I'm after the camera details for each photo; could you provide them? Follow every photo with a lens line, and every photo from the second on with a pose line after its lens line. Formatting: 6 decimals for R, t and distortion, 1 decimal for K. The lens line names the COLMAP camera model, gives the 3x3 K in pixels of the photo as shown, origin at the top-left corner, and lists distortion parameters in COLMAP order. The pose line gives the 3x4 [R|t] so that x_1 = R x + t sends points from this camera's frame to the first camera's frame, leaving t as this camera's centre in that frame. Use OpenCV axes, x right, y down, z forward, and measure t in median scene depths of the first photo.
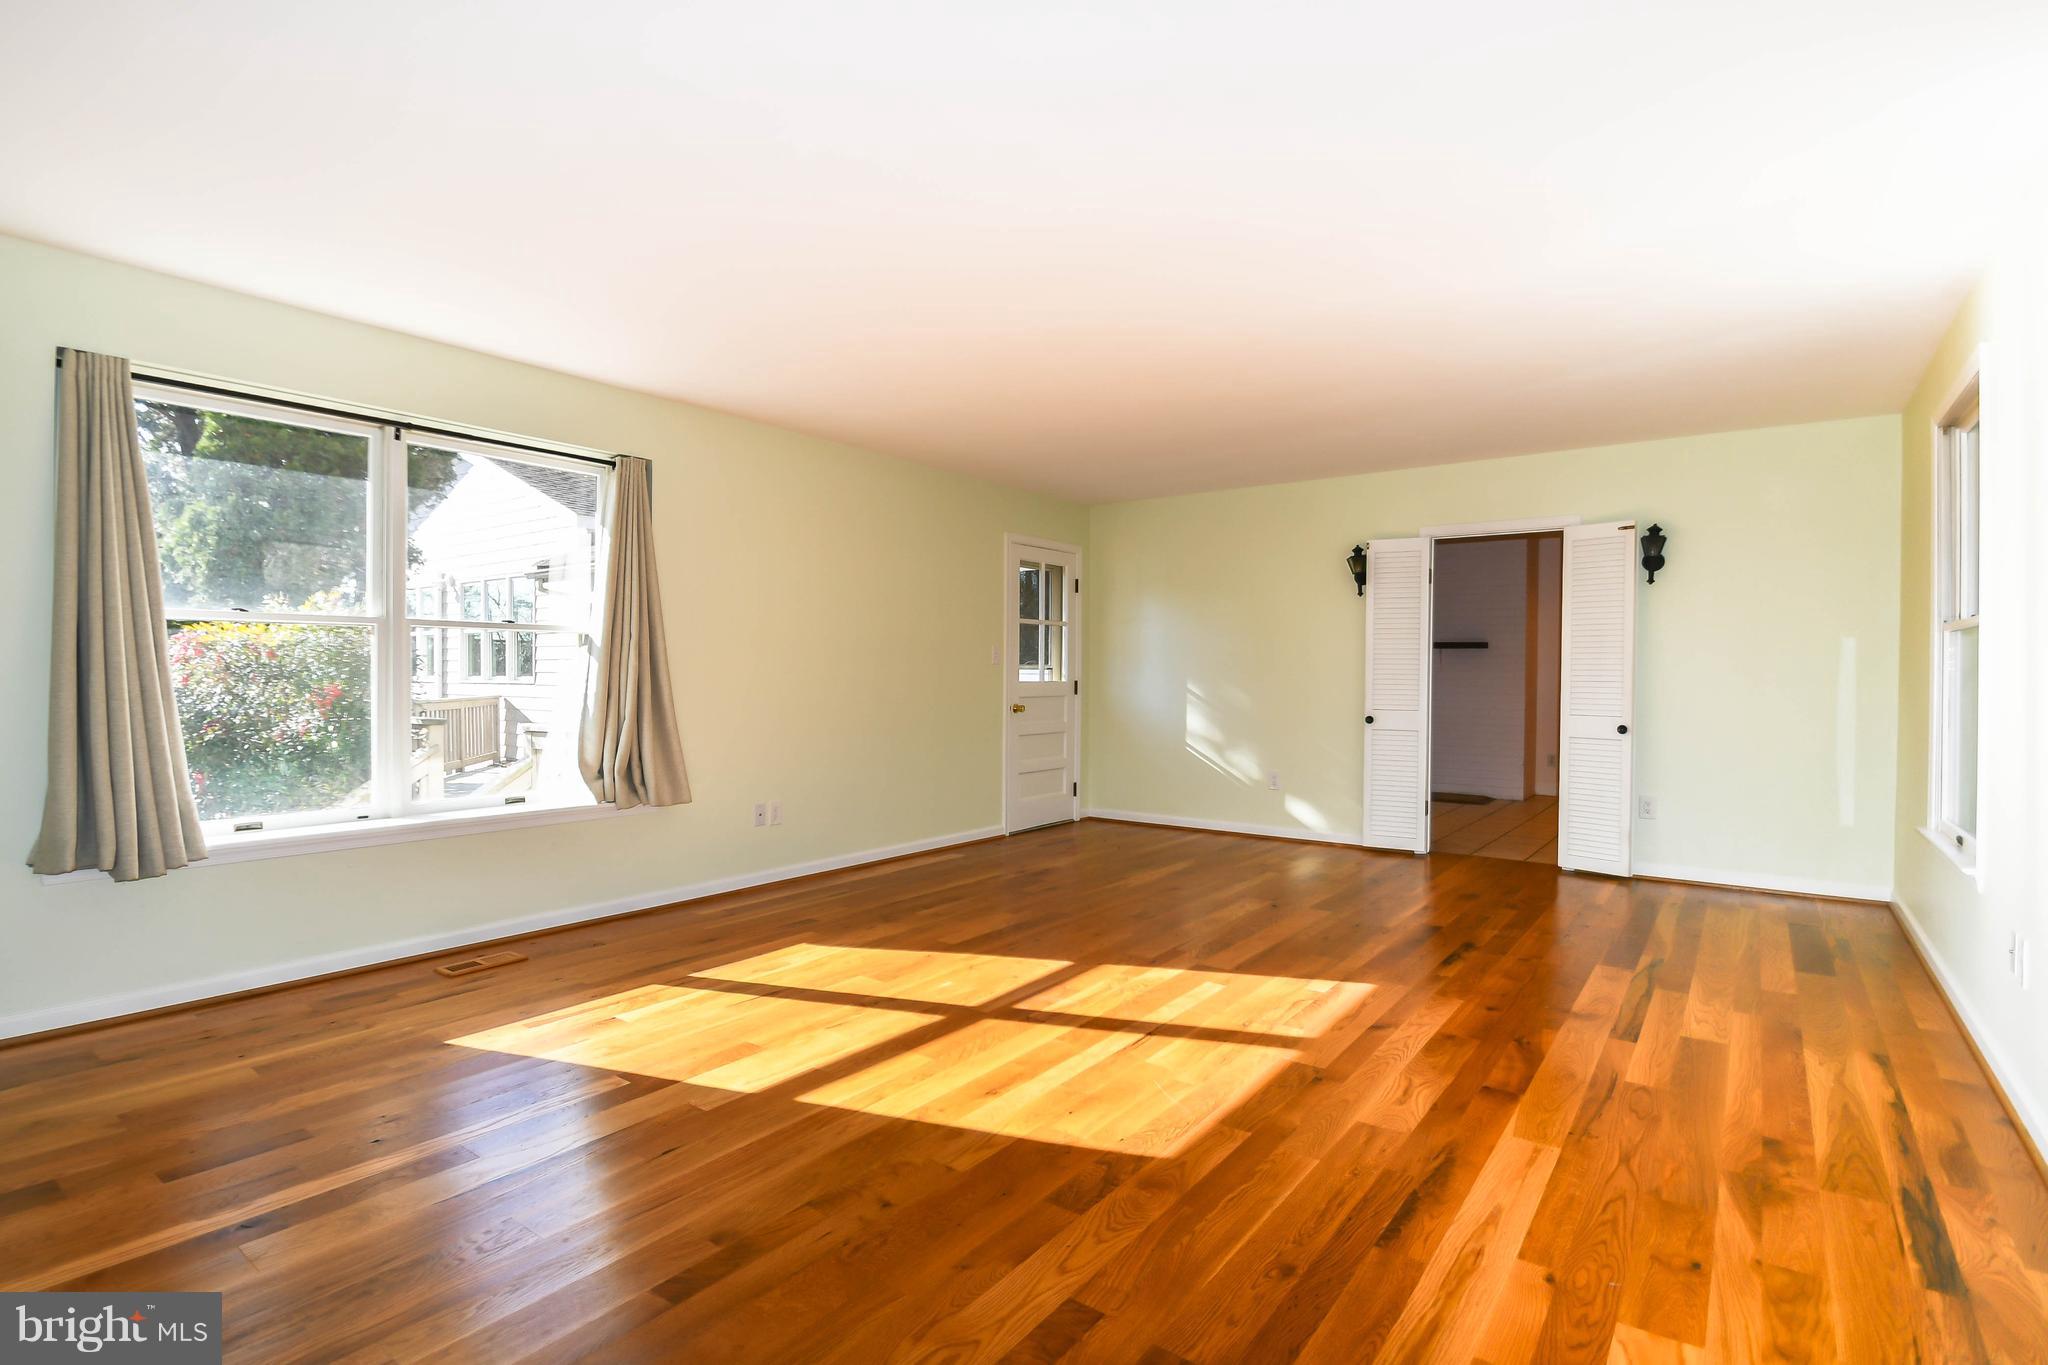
lens RADIAL K [[983.3, 0, 1004.7], [0, 983.3, 685.8], [0, 0, 1]] dist [-0.000942, -0.009169]
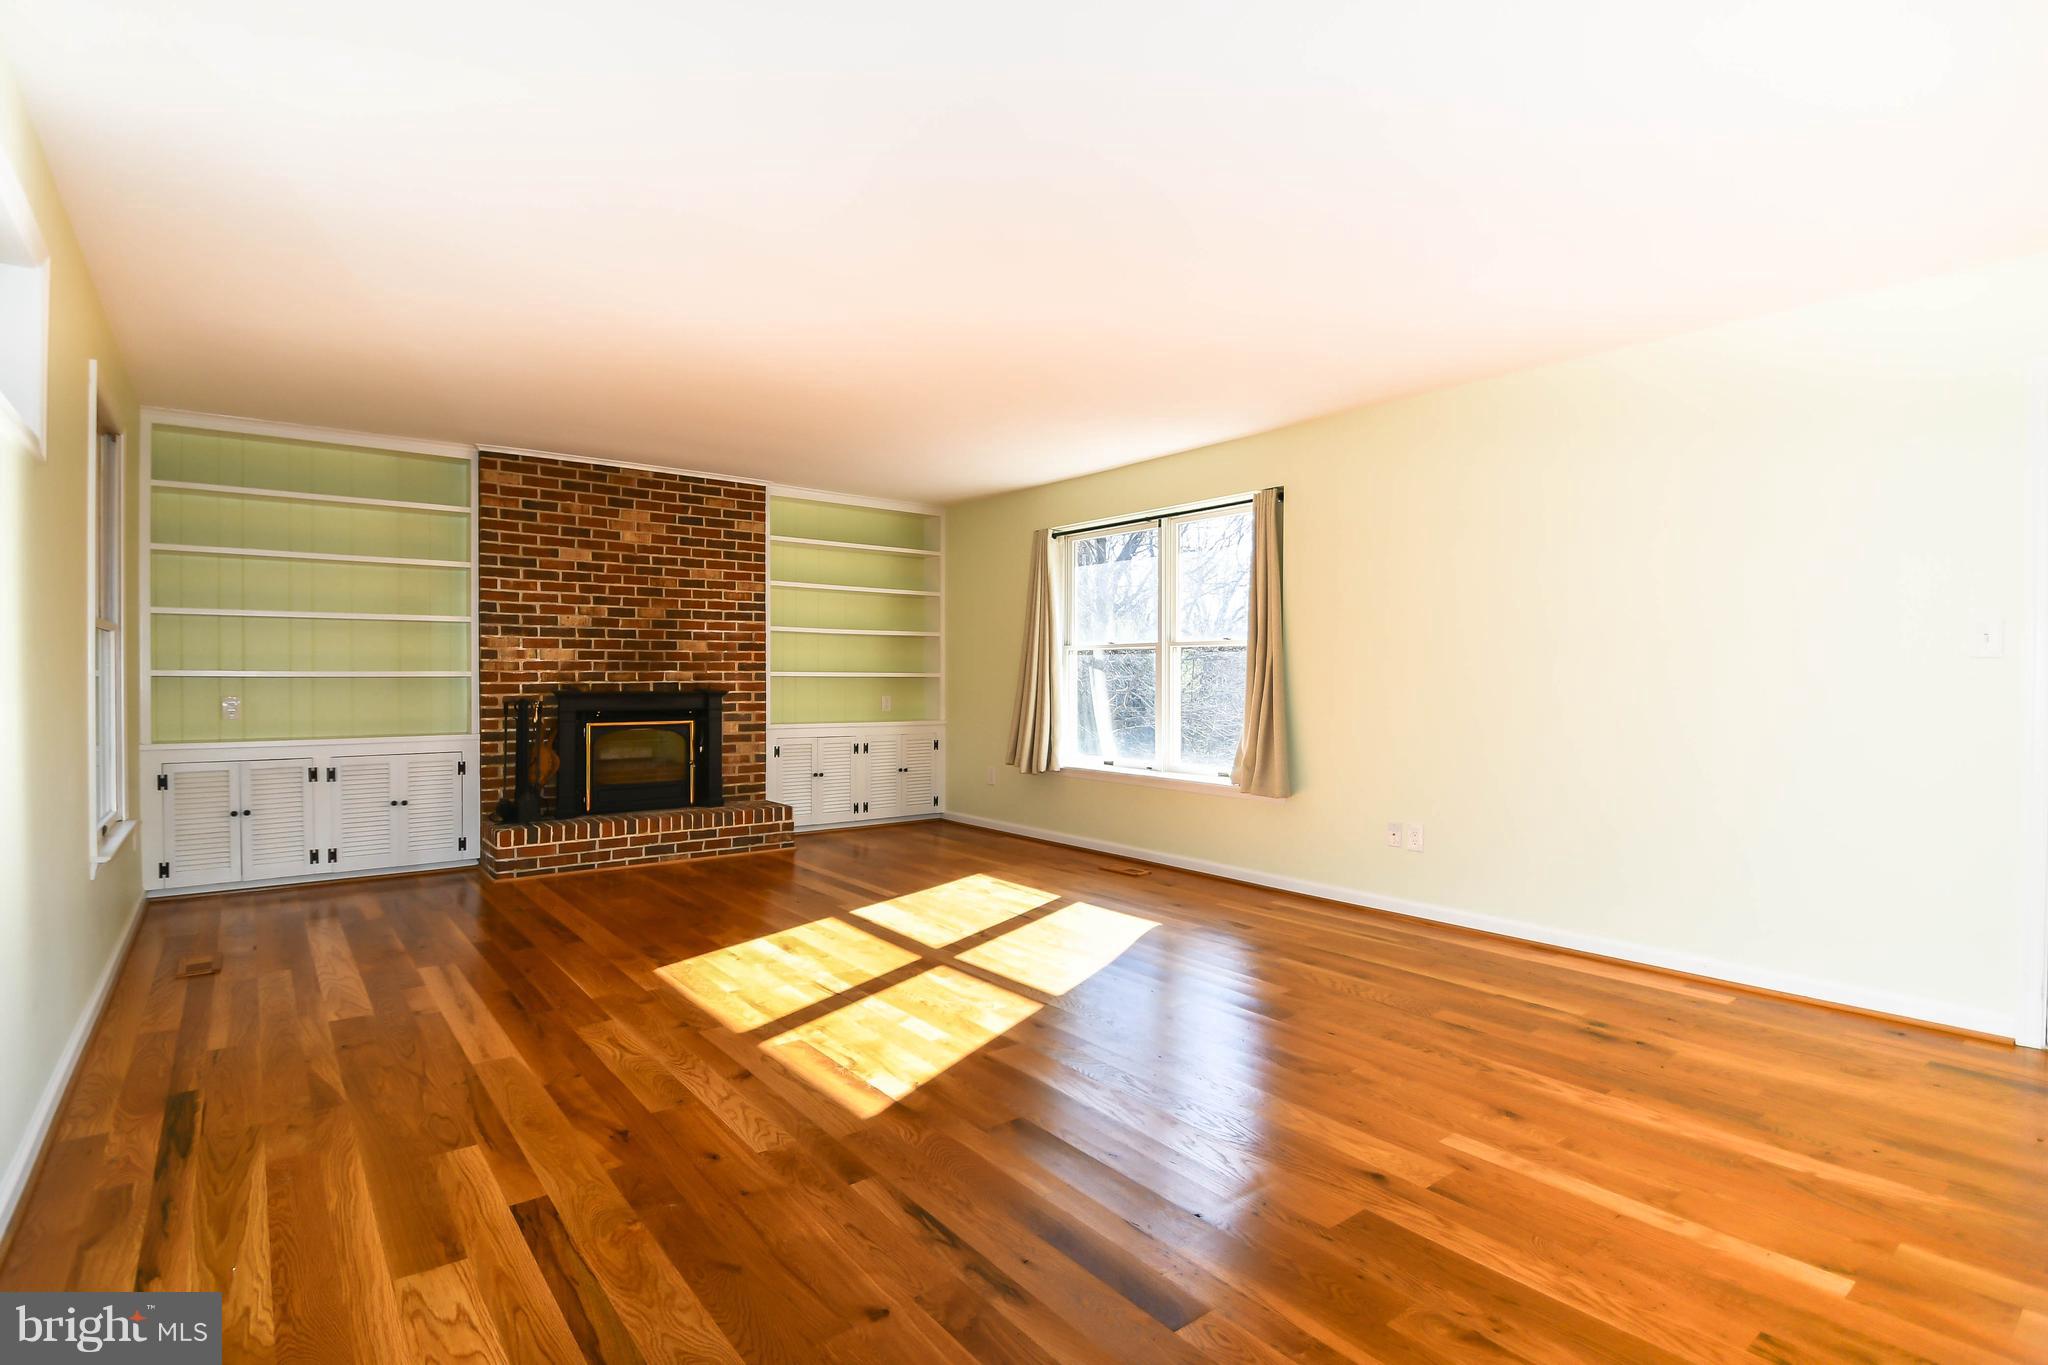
lens RADIAL K [[983.3, 0, 1004.7], [0, 983.3, 685.8], [0, 0, 1]] dist [-0.000942, -0.009169]
pose [[-0.254727, 0.004405, -0.967003, 1.222553], [-0.017270, 0.999809, 0.009104, -0.013927], [0.966859, 0.019019, -0.254603, 1.507213]]
